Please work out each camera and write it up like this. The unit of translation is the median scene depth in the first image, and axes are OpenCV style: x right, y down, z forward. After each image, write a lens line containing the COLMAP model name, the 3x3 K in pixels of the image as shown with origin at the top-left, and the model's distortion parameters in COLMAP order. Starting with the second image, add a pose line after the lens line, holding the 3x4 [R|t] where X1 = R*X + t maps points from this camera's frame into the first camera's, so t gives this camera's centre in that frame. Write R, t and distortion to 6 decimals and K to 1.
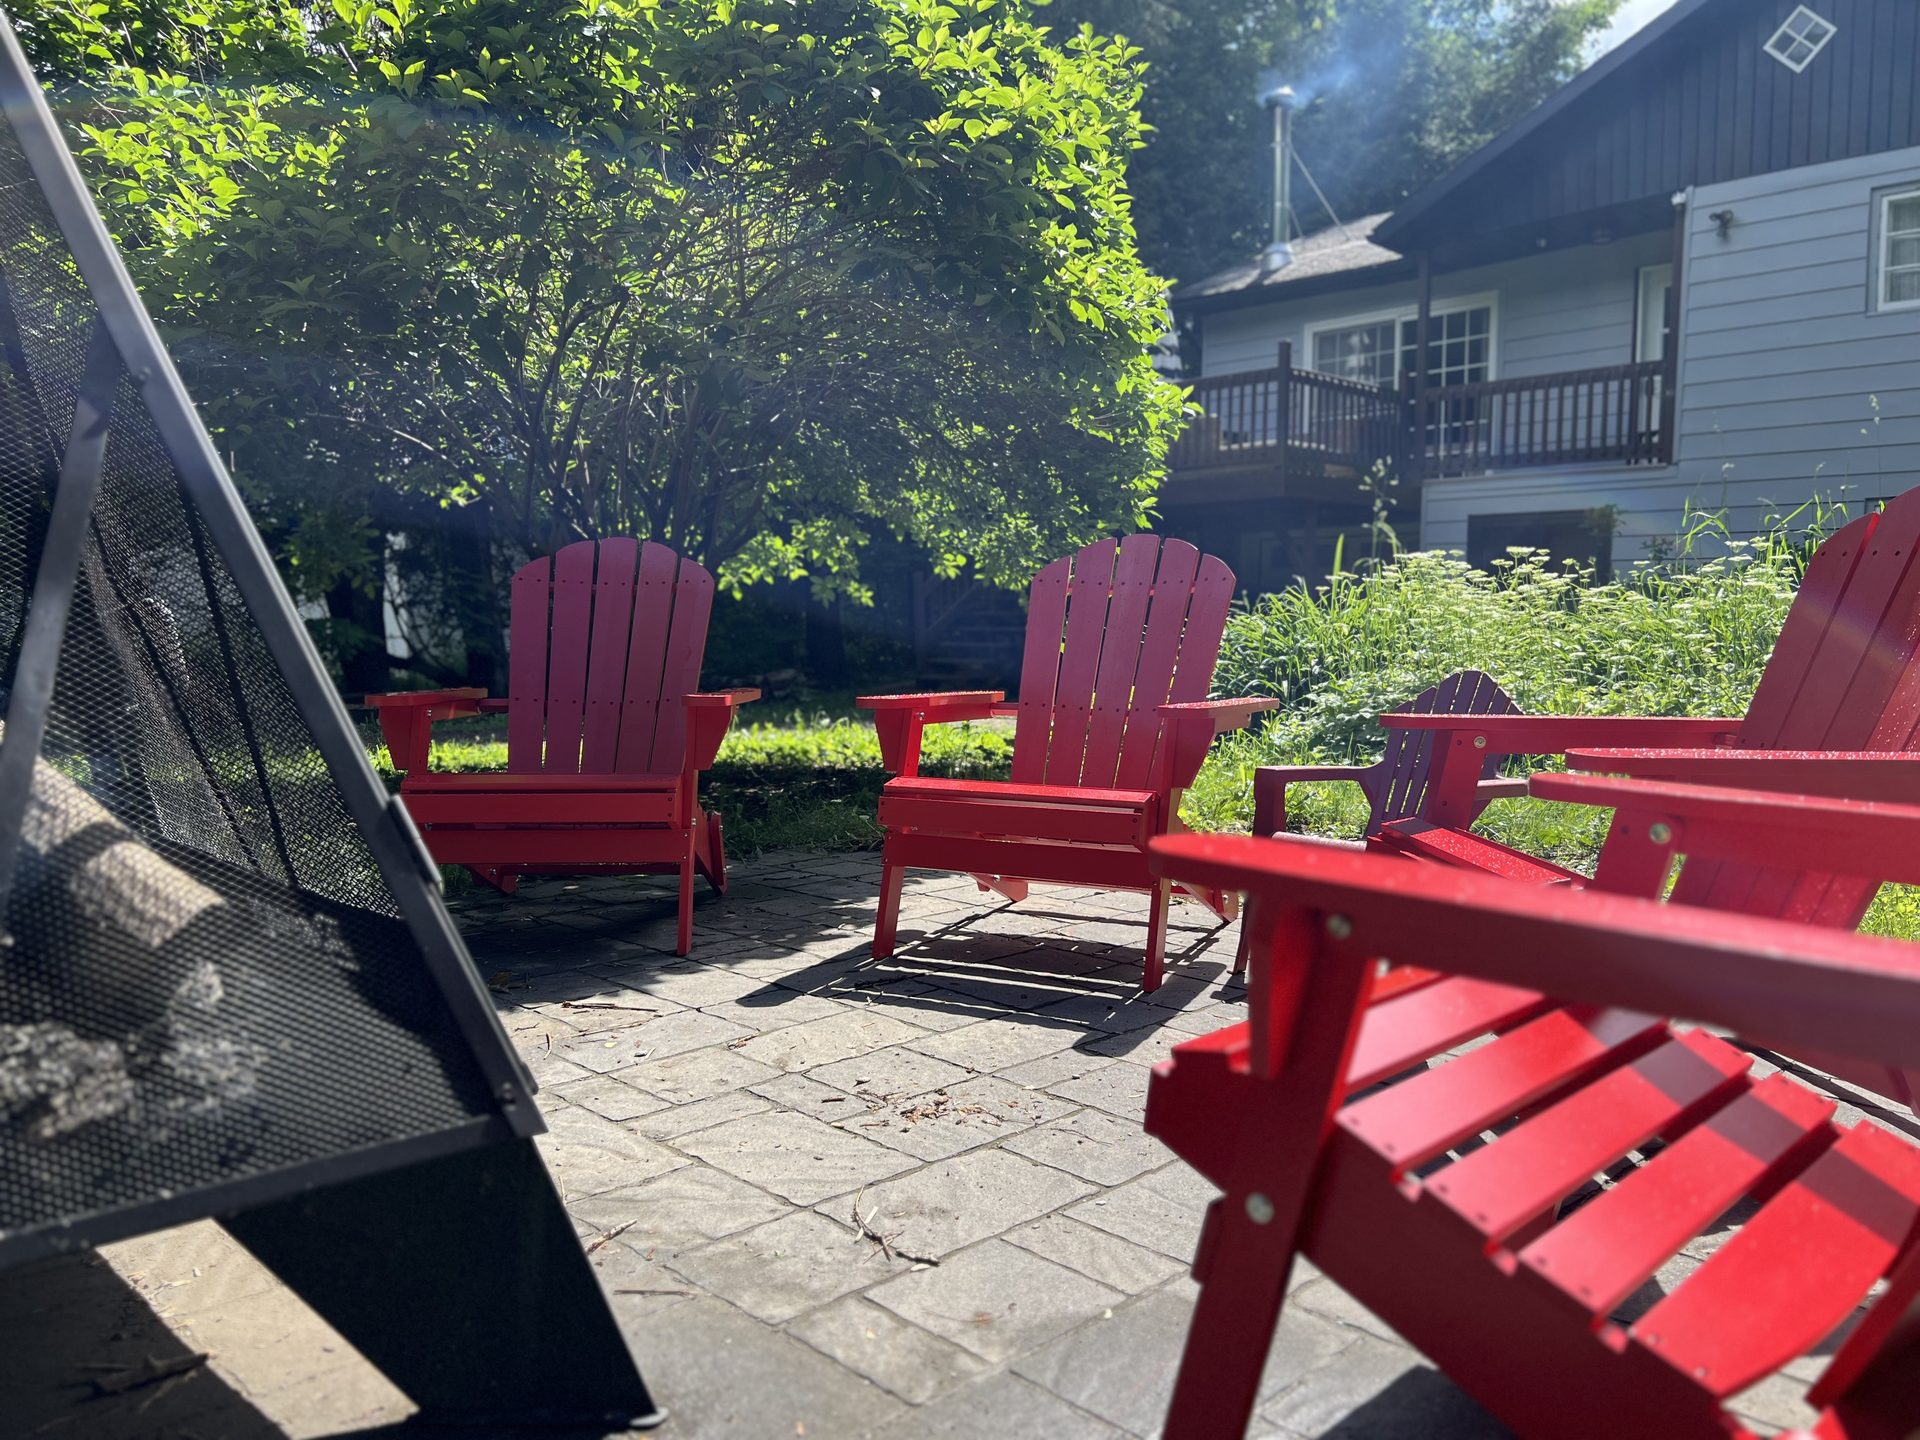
lens RADIAL K [[1465.9, 0, 960.0], [0, 1465.9, 720.0], [0, 0, 1]] dist [0.125571, -0.258686]
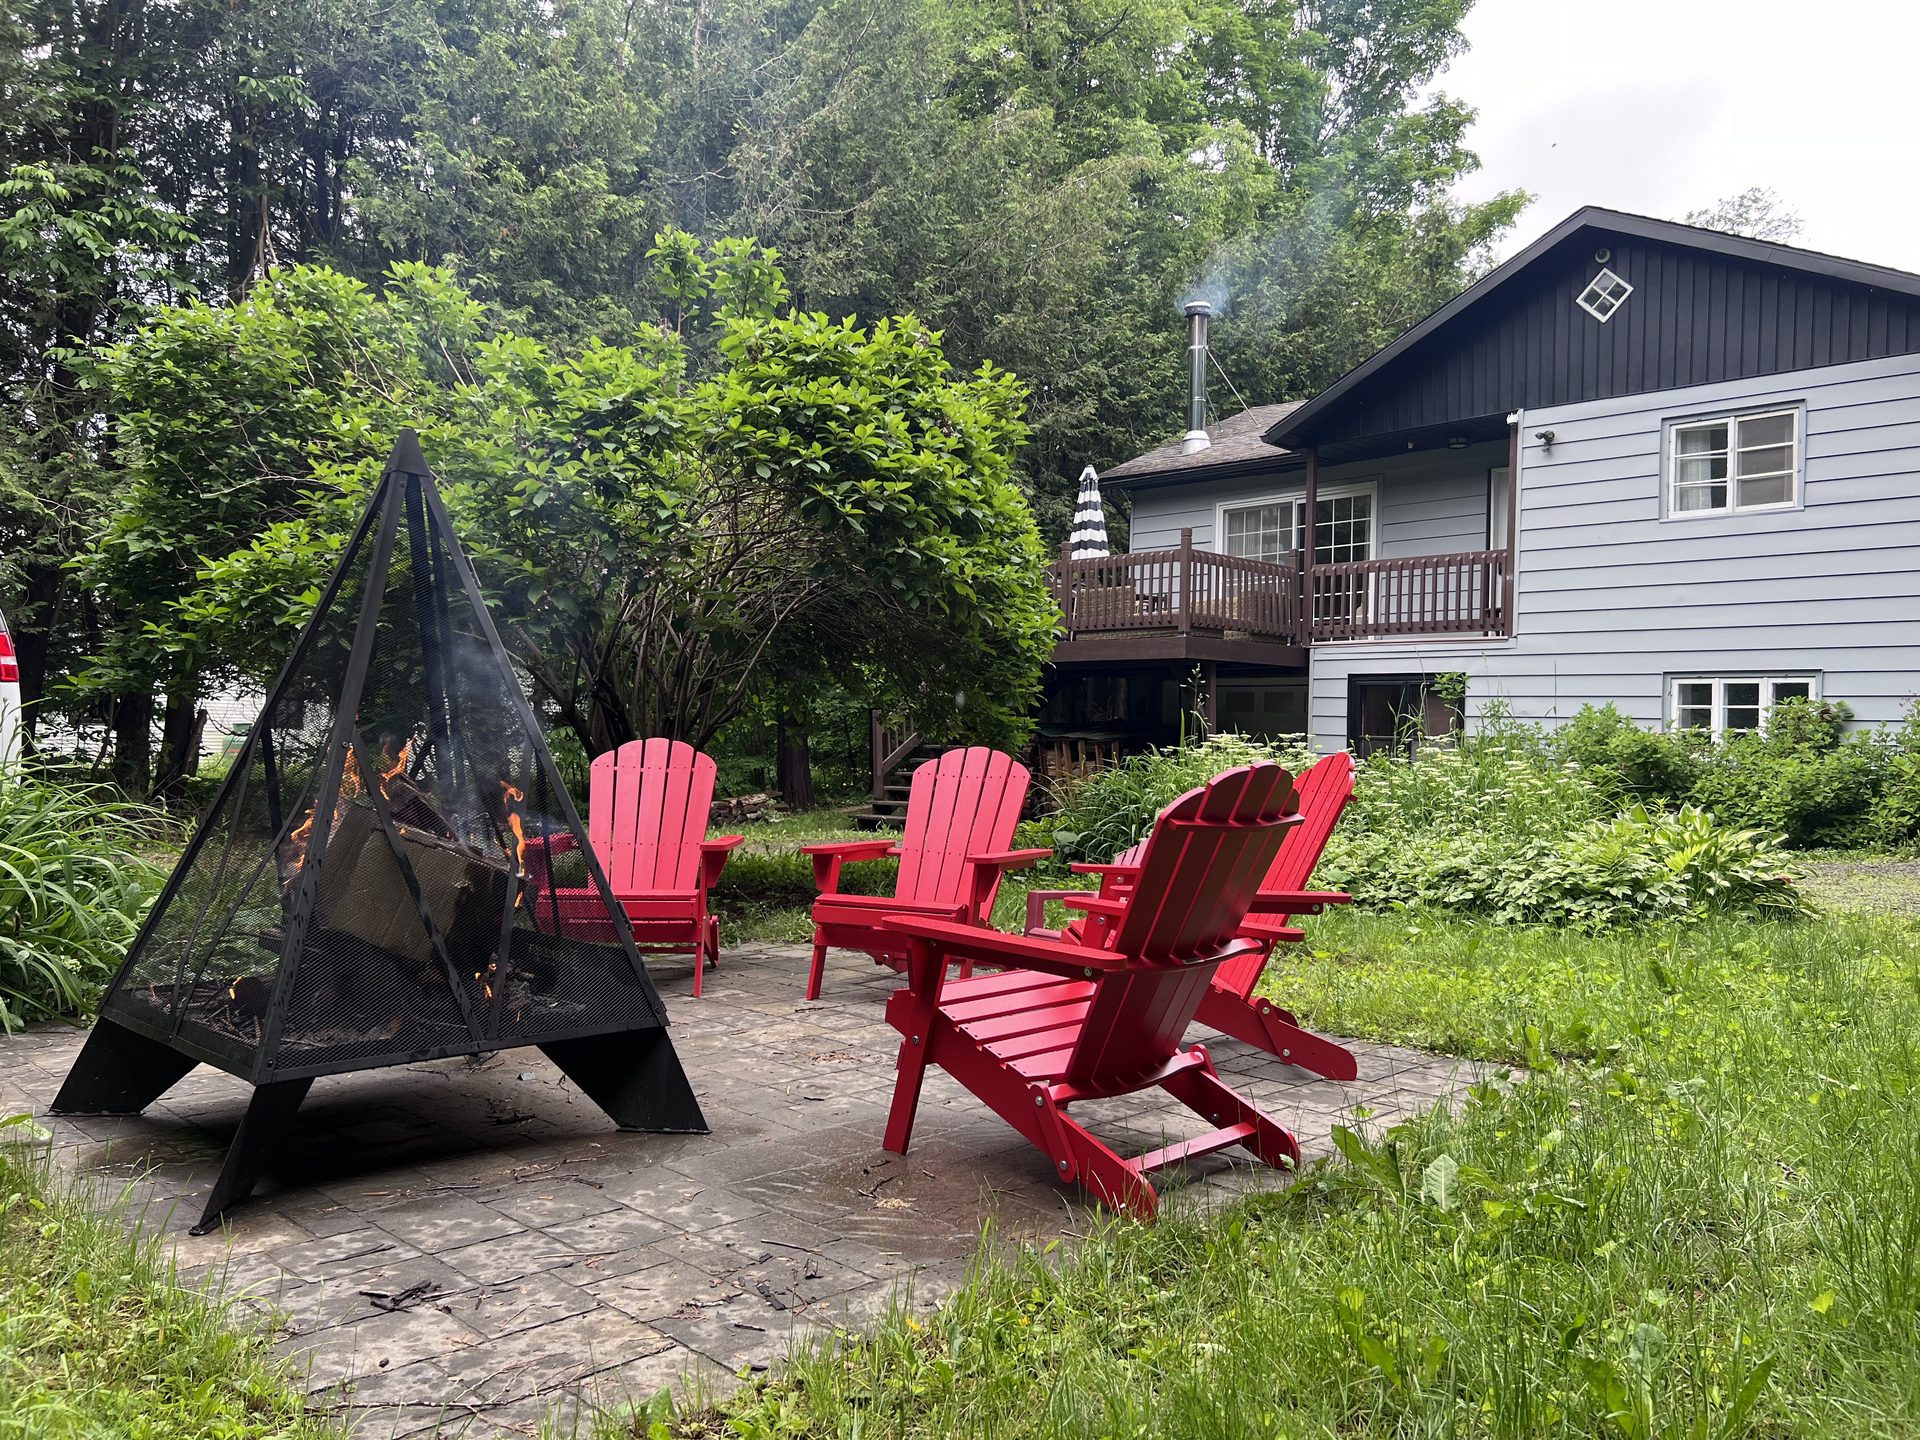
lens RADIAL K [[1465.9, 0, 960.0], [0, 1465.9, 720.0], [0, 0, 1]] dist [0.125571, -0.258686]
pose [[0.999649, 0.018701, 0.018750, 0.019062], [-0.017218, 0.996932, -0.076354, -0.008523], [-0.020120, 0.076004, 0.996904, -0.175827]]
